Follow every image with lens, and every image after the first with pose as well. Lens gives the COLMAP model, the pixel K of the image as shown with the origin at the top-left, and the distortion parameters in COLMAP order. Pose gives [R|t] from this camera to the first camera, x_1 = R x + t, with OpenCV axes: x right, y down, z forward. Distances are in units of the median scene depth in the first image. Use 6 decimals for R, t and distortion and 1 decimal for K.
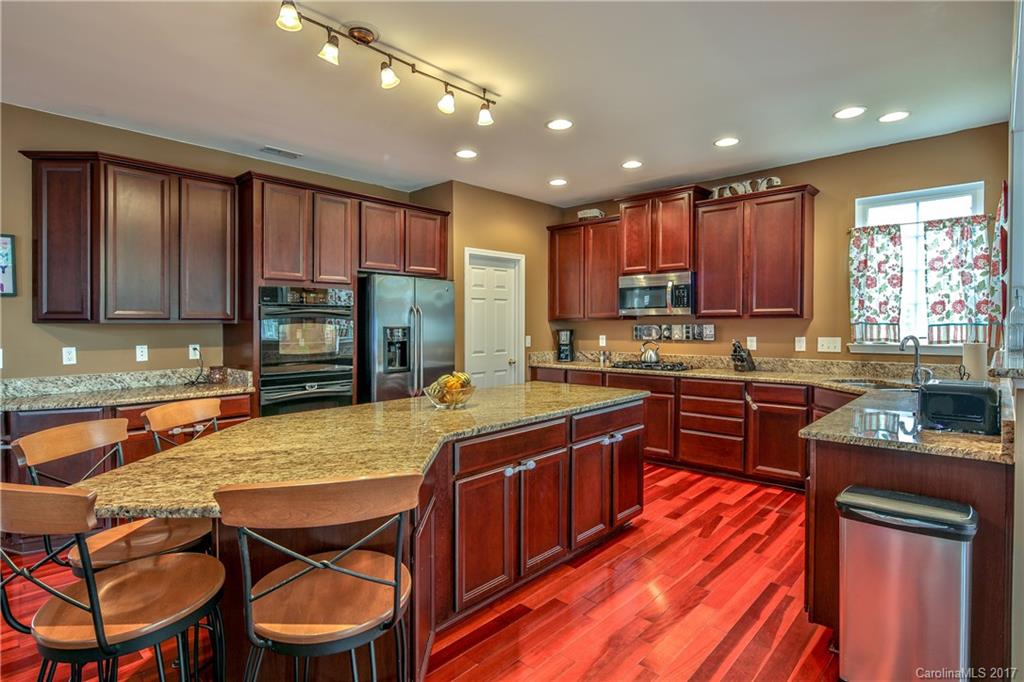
lens RADIAL K [[526.1, 0, 509.4], [0, 526.1, 331.3], [0, 0, 1]] dist [0.001250, -0.000824]
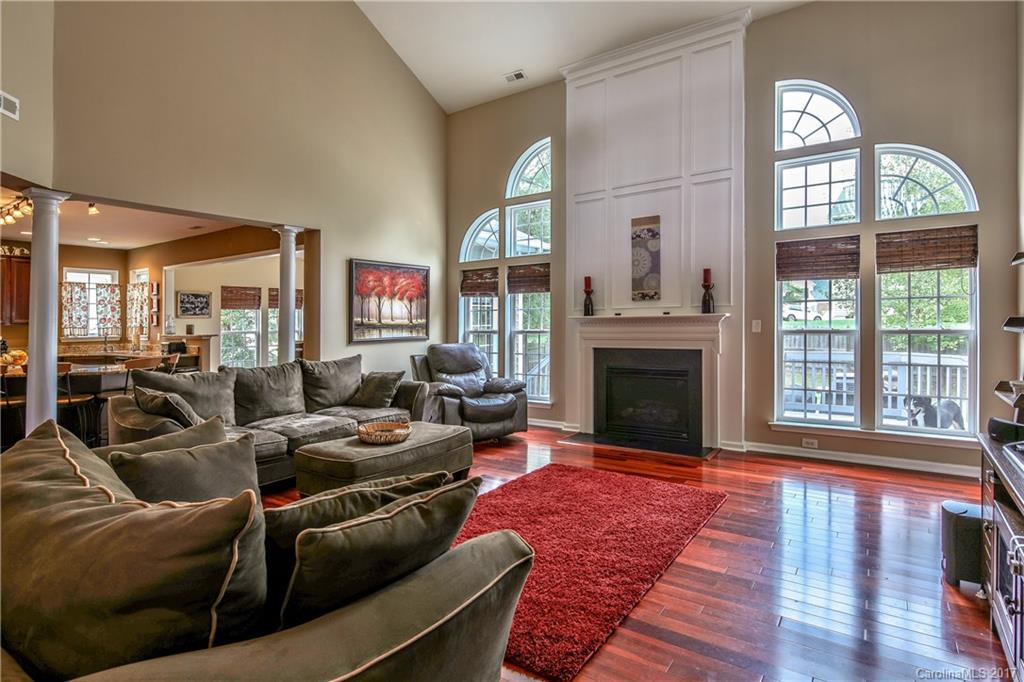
lens RADIAL K [[526.1, 0, 514.0], [0, 526.1, 322.3], [0, 0, 1]] dist [0.001250, -0.000824]
pose [[-0.140907, 0.003979, 0.990015, -1.731307], [0.023779, 0.999717, -0.000634, 0.008113], [-0.989737, 0.023453, -0.140961, -0.484079]]
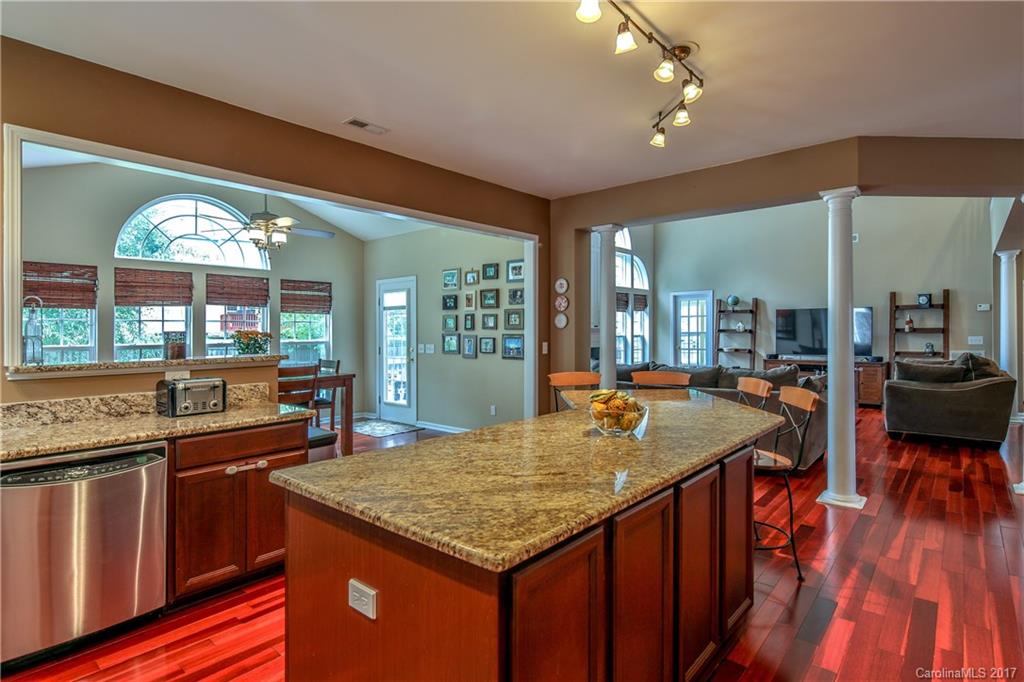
lens RADIAL K [[526.1, 0, 506.8], [0, 526.1, 344.7], [0, 0, 1]] dist [0.001250, -0.000824]
pose [[-0.999466, 0.012976, -0.029974, 0.058458], [0.011850, 0.999229, 0.037422, -0.016803], [0.030437, 0.037047, -0.998850, 1.257344]]
